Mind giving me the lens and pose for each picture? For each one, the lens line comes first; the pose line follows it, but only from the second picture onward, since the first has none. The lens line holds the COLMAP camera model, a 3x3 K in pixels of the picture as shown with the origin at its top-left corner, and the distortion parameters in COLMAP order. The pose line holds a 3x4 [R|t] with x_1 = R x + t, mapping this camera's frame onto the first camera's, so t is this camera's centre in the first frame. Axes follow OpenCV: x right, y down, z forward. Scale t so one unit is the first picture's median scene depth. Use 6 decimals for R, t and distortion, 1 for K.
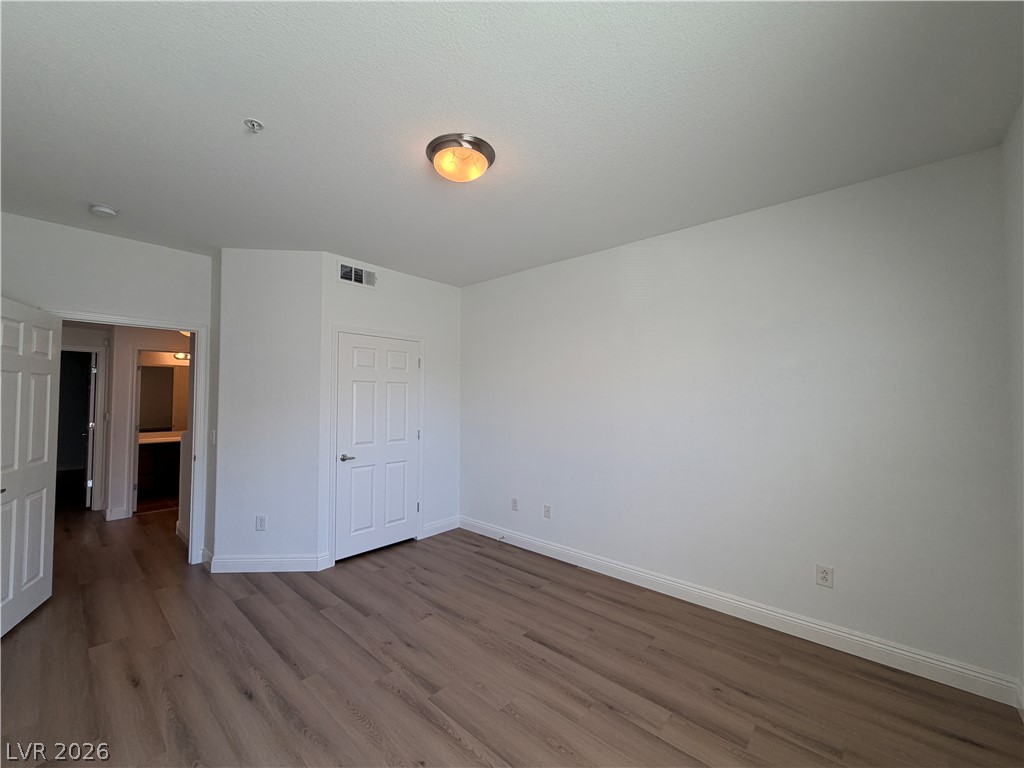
lens RADIAL K [[408.0, 0, 507.4], [0, 408.0, 384.7], [0, 0, 1]] dist [-0.001067, 0.000083]
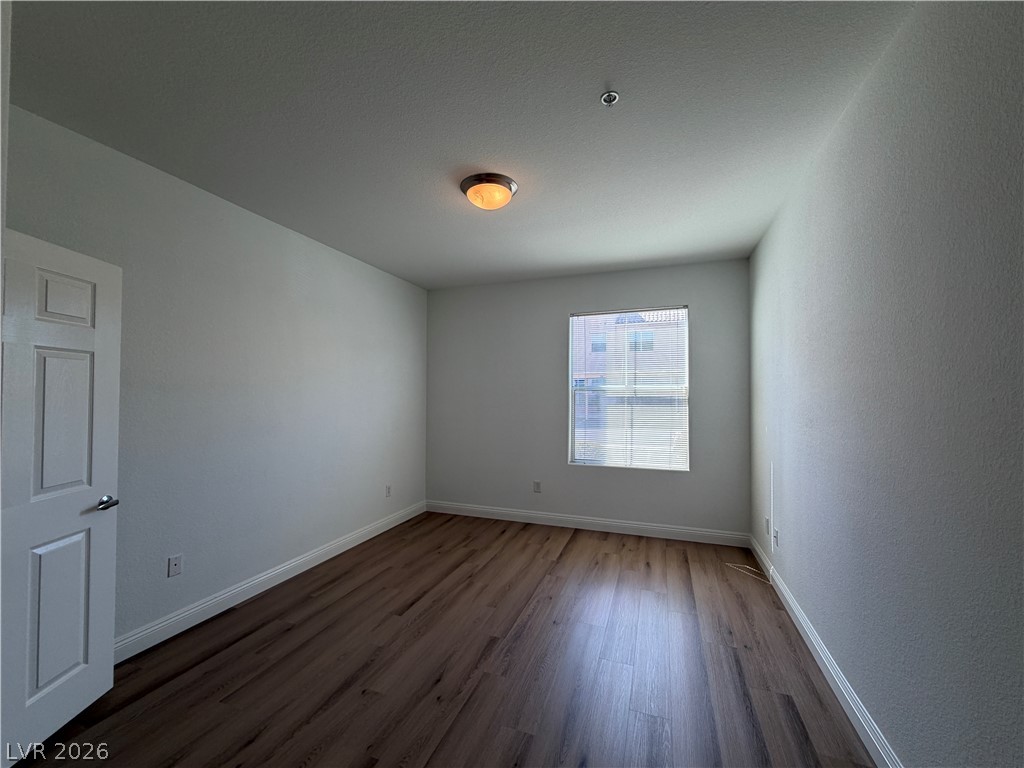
lens RADIAL K [[408.0, 0, 507.4], [0, 408.0, 384.7], [0, 0, 1]] dist [-0.001067, 0.000083]
pose [[-0.364999, 0.017725, 0.930839, -1.084000], [-0.033618, 0.998916, -0.032204, 0.046006], [-0.930401, -0.043047, -0.364008, 1.189556]]
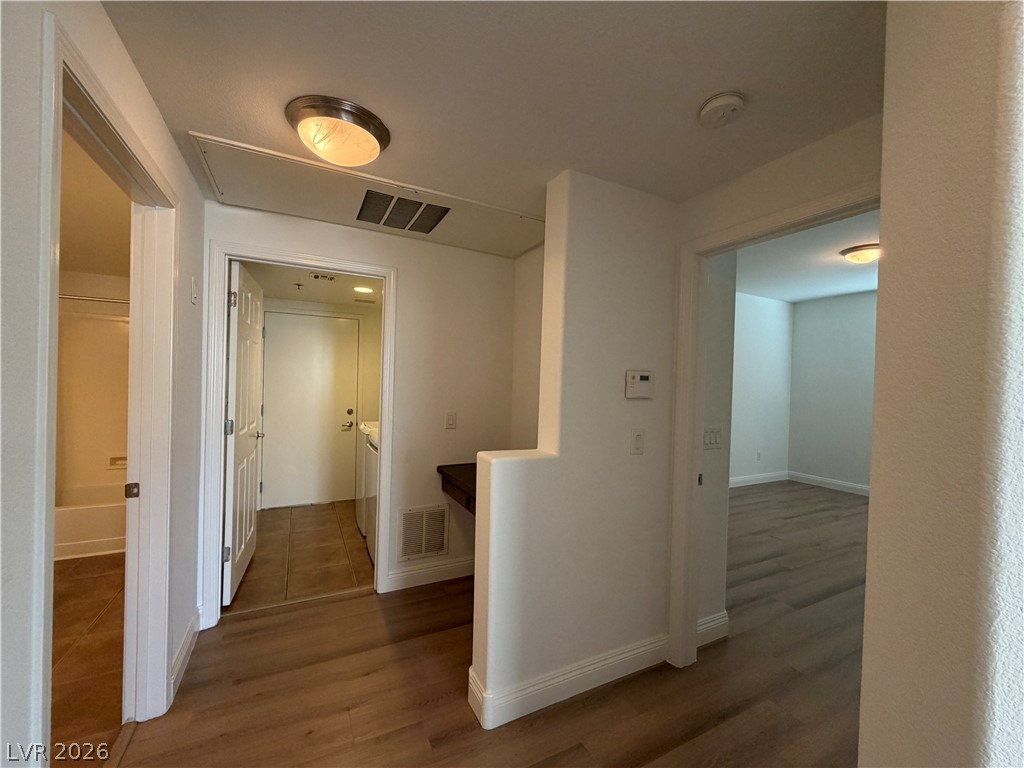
lens RADIAL K [[408.0, 0, 507.4], [0, 408.0, 384.7], [0, 0, 1]] dist [-0.001067, 0.000083]
pose [[0.361577, -0.002753, 0.932338, -2.082306], [-0.059814, 0.997867, 0.026143, 0.063701], [-0.930422, -0.065220, 0.360641, 1.561055]]
